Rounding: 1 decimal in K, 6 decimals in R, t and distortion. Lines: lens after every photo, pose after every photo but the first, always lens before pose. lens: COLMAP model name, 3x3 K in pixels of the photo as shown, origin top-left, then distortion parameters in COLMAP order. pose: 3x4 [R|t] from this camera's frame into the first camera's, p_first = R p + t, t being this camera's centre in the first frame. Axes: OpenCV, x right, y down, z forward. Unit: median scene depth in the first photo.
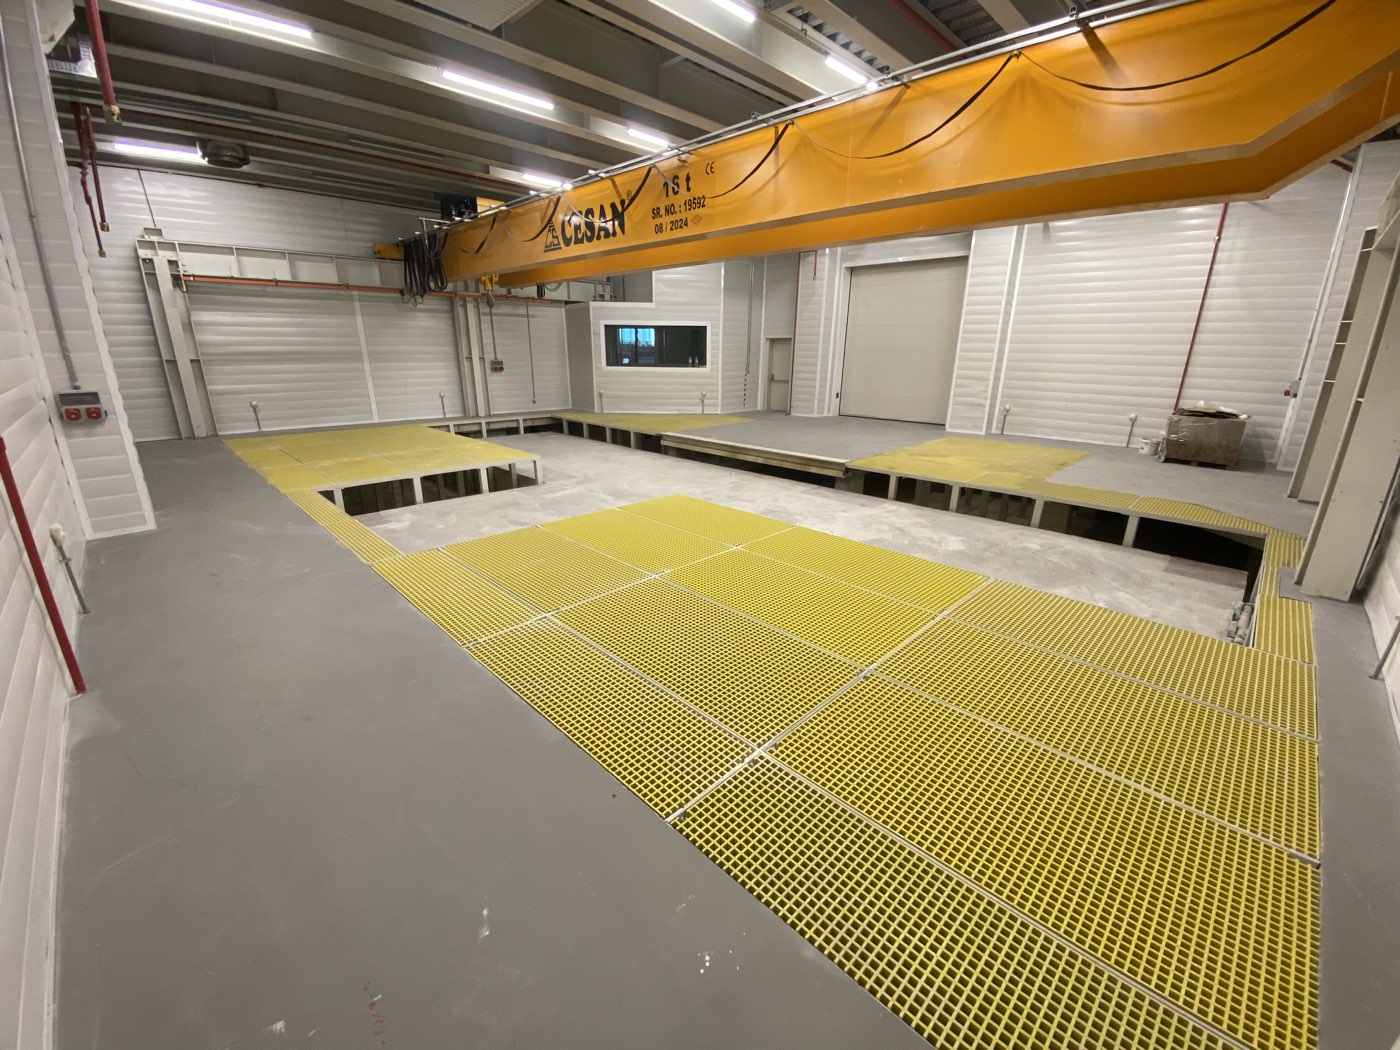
lens RADIAL K [[572.9, 0, 700.0], [0, 572.9, 525.0], [0, 0, 1]] dist [0.041841, -0.042192]
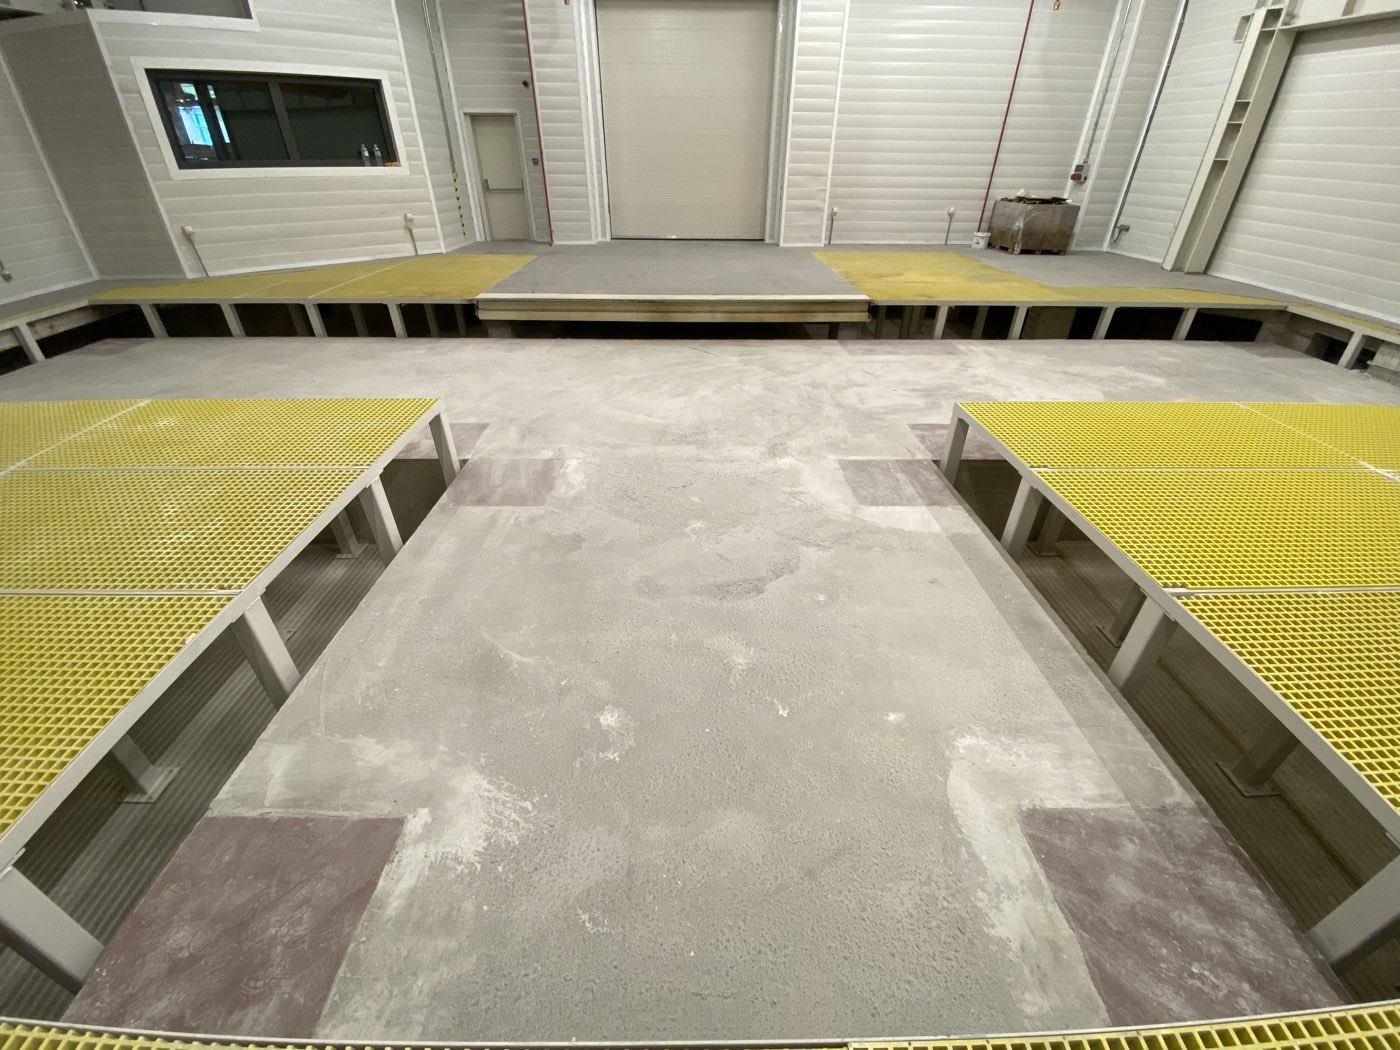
lens RADIAL K [[570.0, 0, 700.0], [0, 570.0, 525.0], [0, 0, 1]] dist [0.020769, -0.020147]
pose [[0.693871, -0.389558, 0.605631, -0.515968], [0.212545, 0.914361, 0.344629, -0.167499], [-0.688018, -0.110404, 0.717247, 0.712905]]
